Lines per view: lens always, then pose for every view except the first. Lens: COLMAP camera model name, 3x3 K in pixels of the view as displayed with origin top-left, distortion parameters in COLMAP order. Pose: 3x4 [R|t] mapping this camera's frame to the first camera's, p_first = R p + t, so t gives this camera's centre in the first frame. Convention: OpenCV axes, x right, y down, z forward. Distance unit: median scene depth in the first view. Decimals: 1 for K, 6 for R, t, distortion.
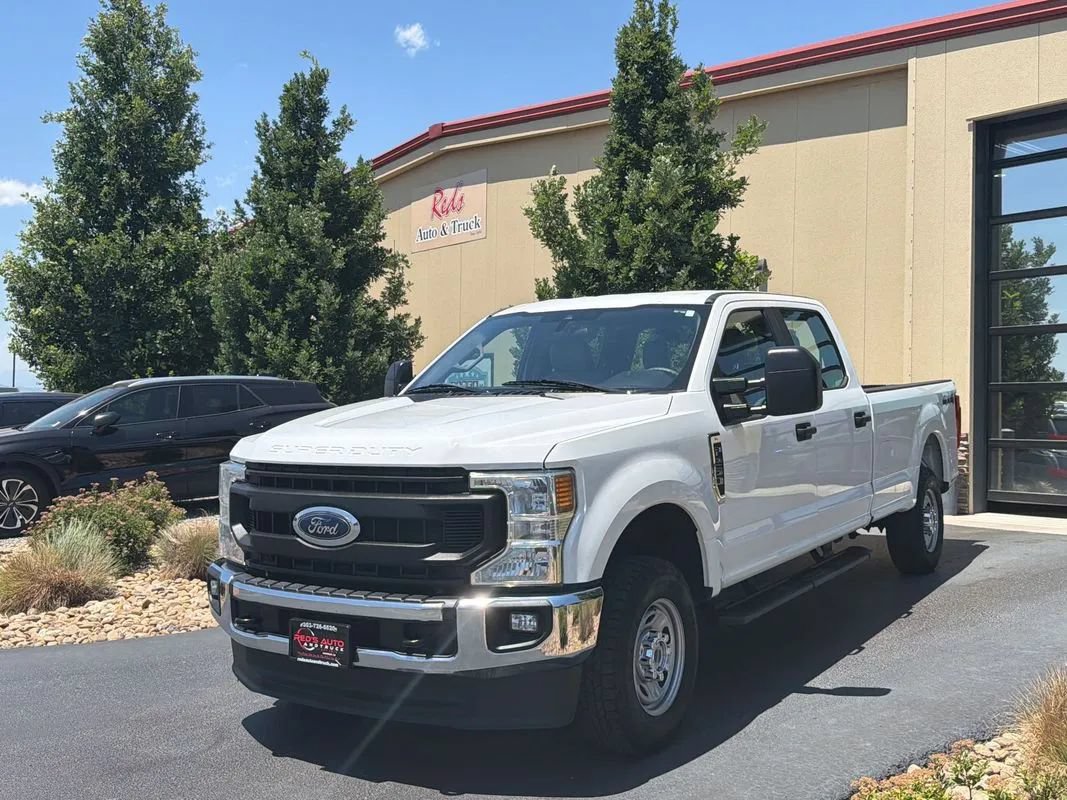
lens RADIAL K [[1114.2, 0, 530.7], [0, 1114.2, 393.6], [0, 0, 1]] dist [0.072745, 0.000000]
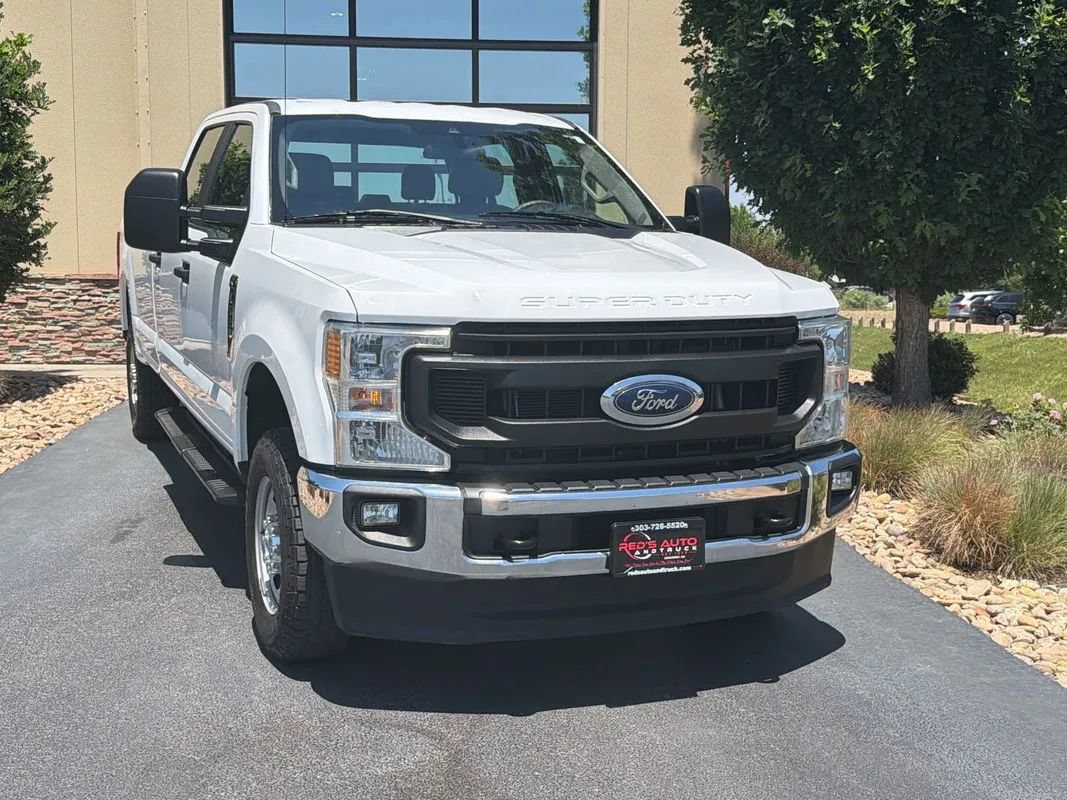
lens RADIAL K [[1324.4, 0, 526.1], [0, 1324.4, 418.1], [0, 0, 1]] dist [0.045717, 0.000000]
pose [[0.564902, -0.092866, 0.819916, -0.674132], [-0.022691, 0.991523, 0.127936, 0.011290], [-0.824846, -0.090876, 0.558006, 0.385623]]
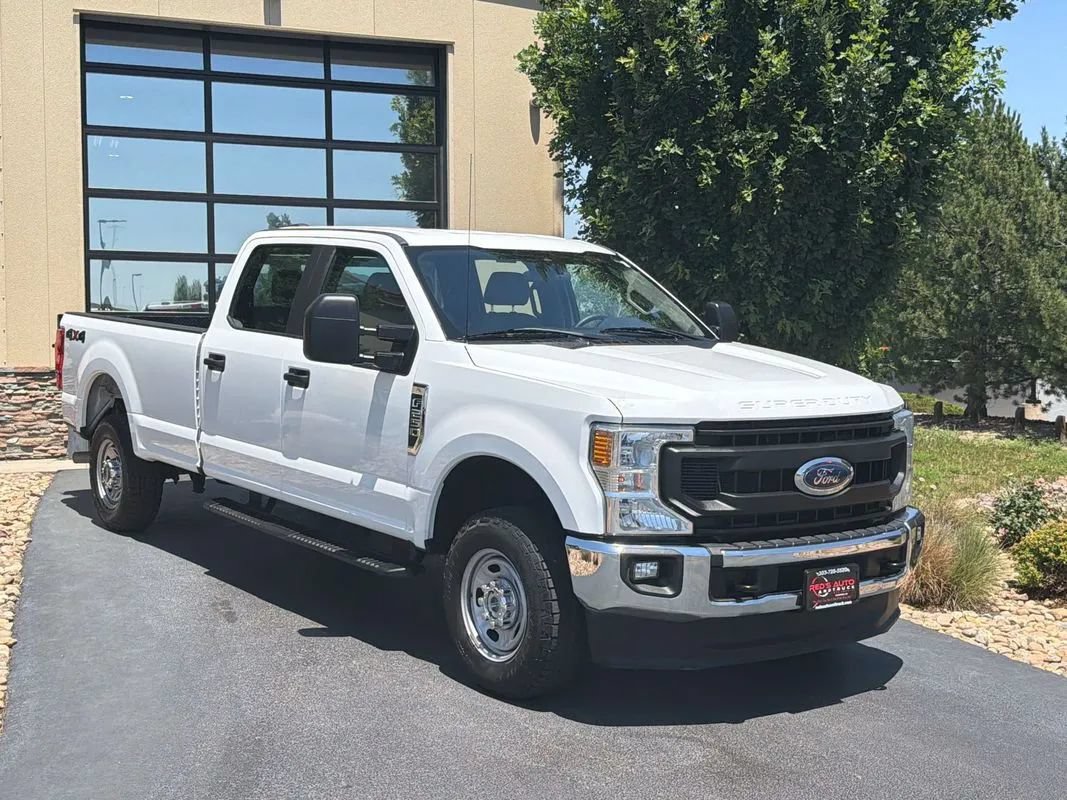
lens RADIAL K [[1383.2, 0, 535.5], [0, 1383.2, 410.6], [0, 0, 1]] dist [0.105671, 0.000000]
pose [[0.330453, -0.049356, 0.942531, -1.015276], [-0.022488, 0.997936, 0.060142, -0.009132], [-0.943555, -0.041069, 0.328661, 0.571518]]
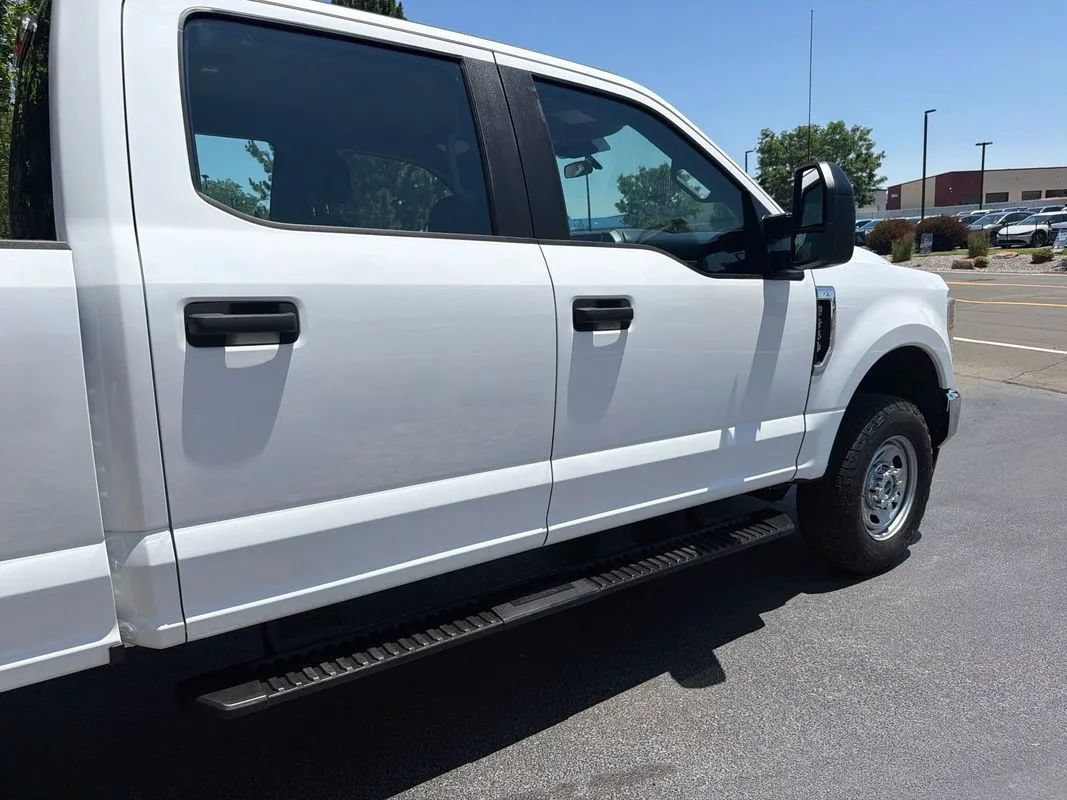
lens RADIAL K [[759.2, 0, 539.8], [0, 759.2, 399.2], [0, 0, 1]] dist [0.025733, -0.037713]
pose [[-0.945665, -0.023121, 0.324321, -0.113095], [0.035414, 0.984210, 0.173427, 0.013583], [-0.323209, 0.175490, -0.929914, 1.450391]]
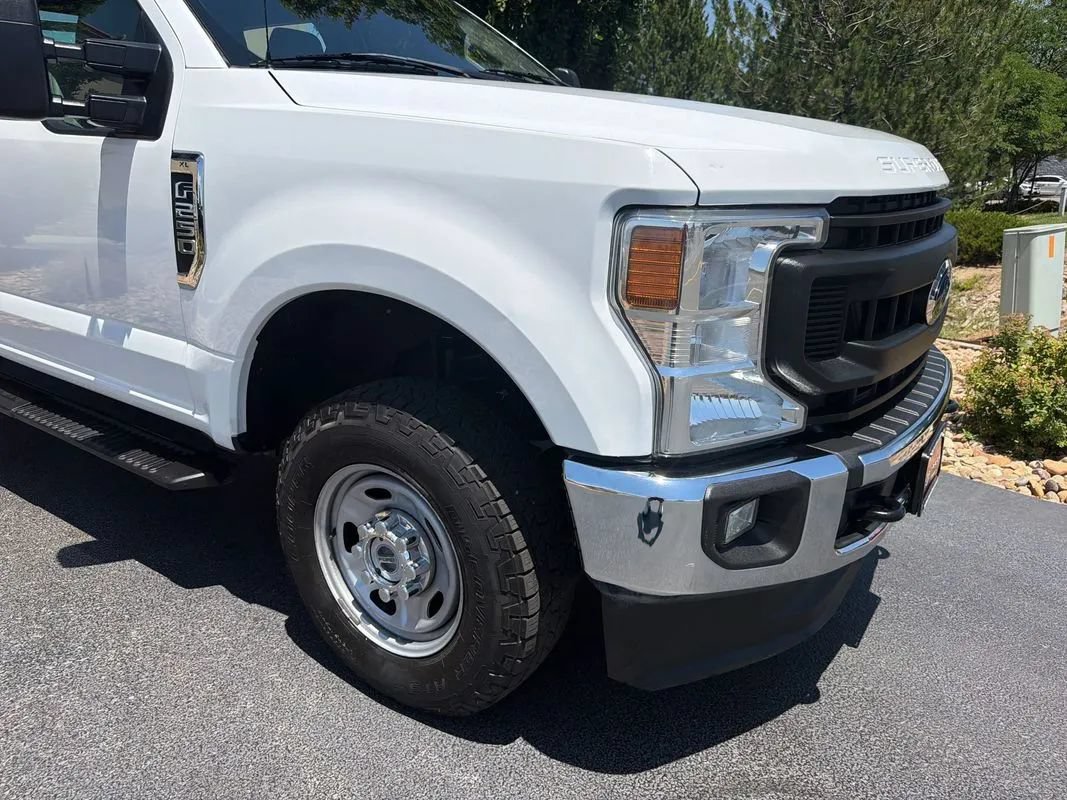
lens RADIAL K [[759.2, 0, 530.3], [0, 759.2, 406.0], [0, 0, 1]] dist [0.025733, -0.037713]
pose [[0.020931, -0.288137, 0.957361, -0.418370], [-0.005776, 0.957520, 0.288311, 0.040366], [-0.999764, -0.011564, 0.018378, 0.834764]]
